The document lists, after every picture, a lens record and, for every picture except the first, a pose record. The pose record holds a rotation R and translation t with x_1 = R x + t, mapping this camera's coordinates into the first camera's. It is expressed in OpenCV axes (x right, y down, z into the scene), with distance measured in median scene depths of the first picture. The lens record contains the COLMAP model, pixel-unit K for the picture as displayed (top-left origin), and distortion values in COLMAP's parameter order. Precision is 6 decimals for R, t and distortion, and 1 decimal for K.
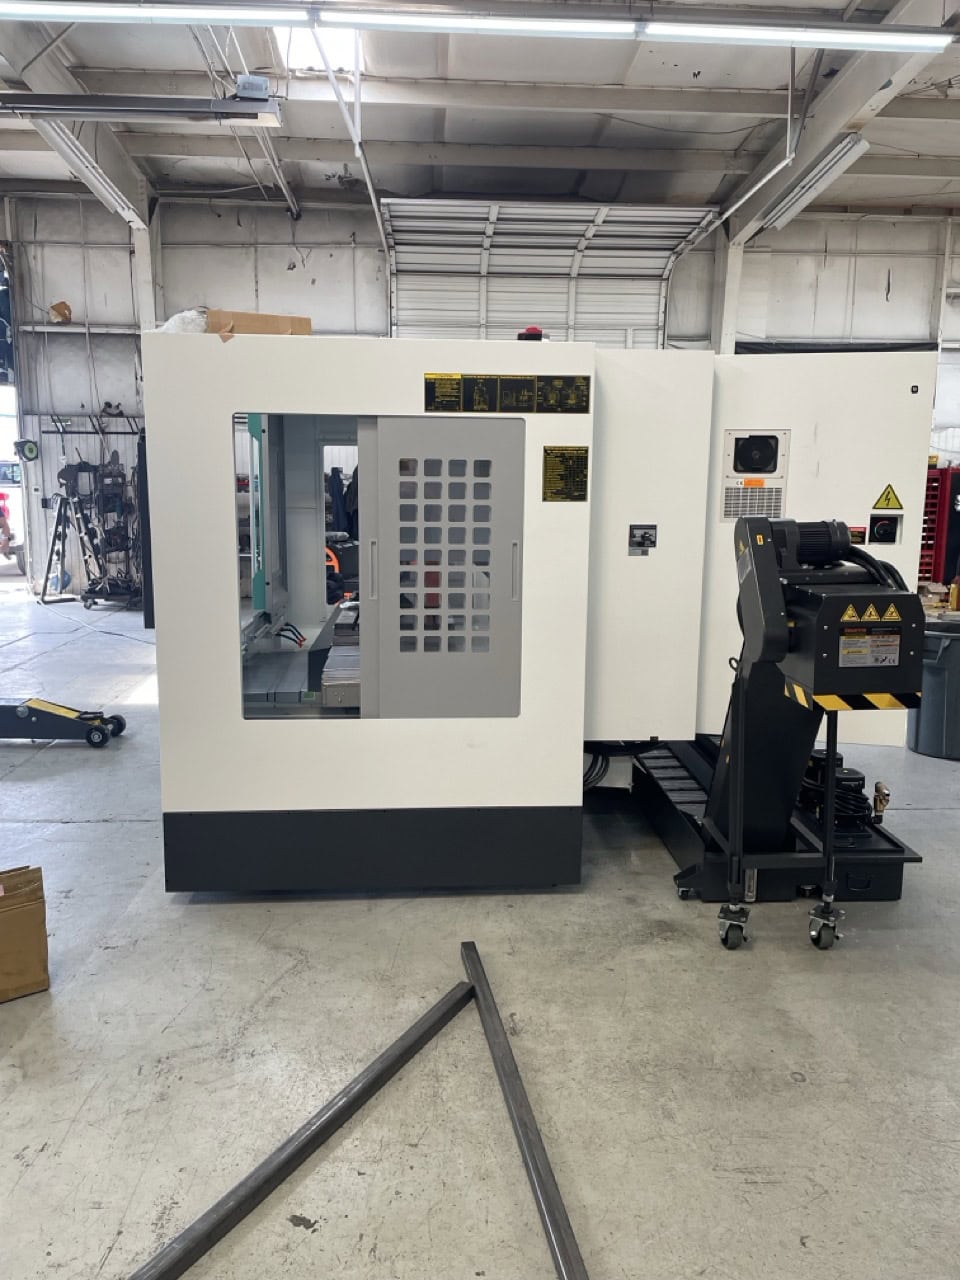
lens RADIAL K [[955.6, 0, 477.3], [0, 955.6, 625.7], [0, 0, 1]] dist [0.095046, -0.128832]
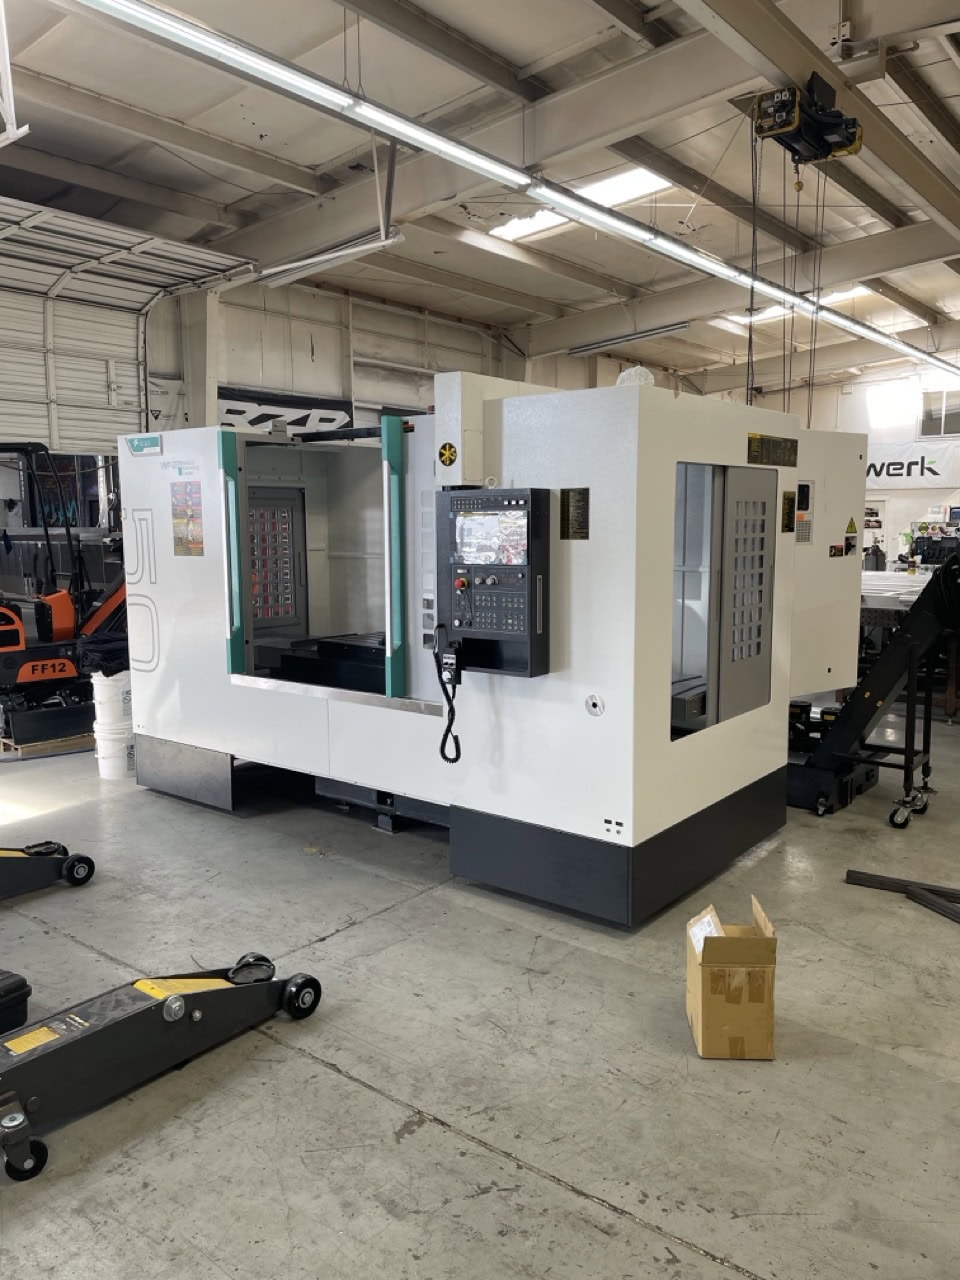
lens RADIAL K [[955.6, 0, 477.3], [0, 955.6, 625.7], [0, 0, 1]] dist [0.095046, -0.128832]
pose [[0.674098, -0.098137, 0.732093, -0.422292], [0.125393, 0.991953, 0.017512, -0.028278], [-0.727921, 0.079995, 0.680979, 0.148616]]
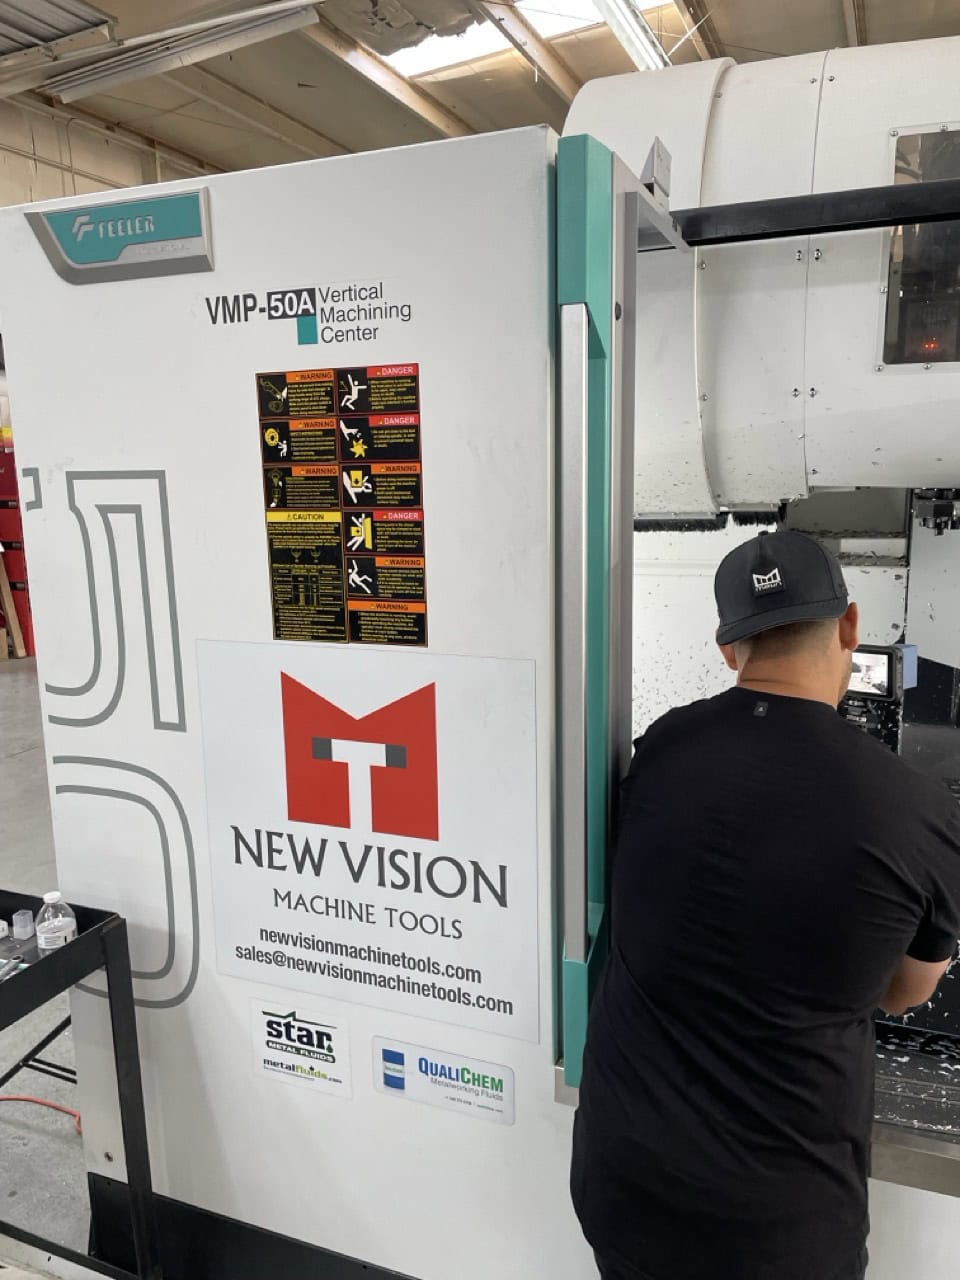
lens RADIAL K [[955.6, 0, 477.3], [0, 955.6, 625.7], [0, 0, 1]] dist [0.095046, -0.128832]
pose [[0.444504, -0.168240, 0.879836, -0.260873], [0.158410, 0.981488, 0.107647, -0.090388], [-0.881659, 0.091526, 0.462926, 0.526957]]
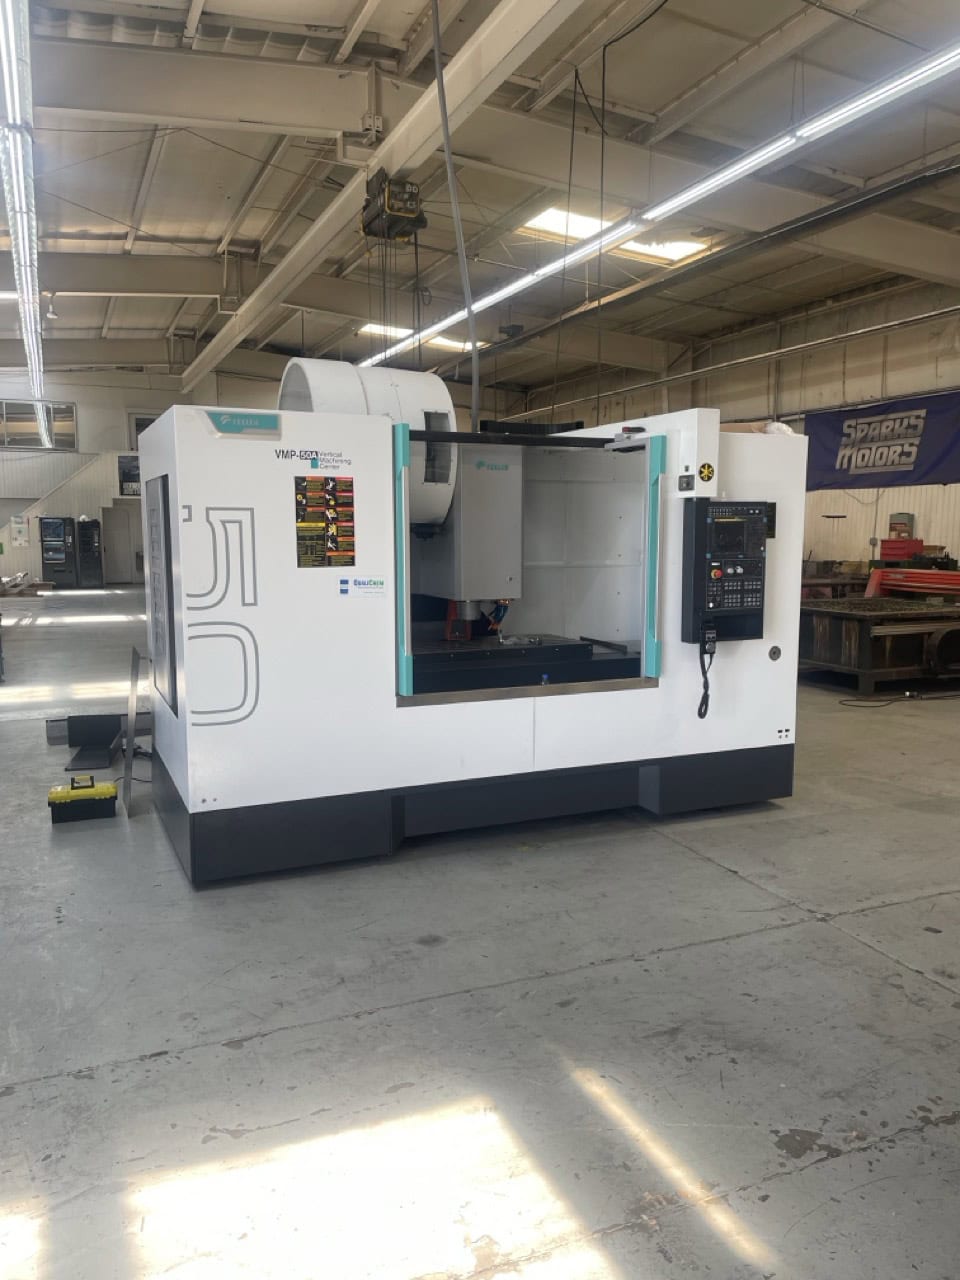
lens RADIAL K [[976.4, 0, 480.0], [0, 976.4, 640.0], [0, 0, 1]] dist [0.087003, -0.001633]
pose [[-0.343108, -0.119575, 0.931654, -0.577166], [0.137056, 0.974875, 0.175597, -0.110970], [-0.929243, 0.187937, -0.318099, 0.690854]]
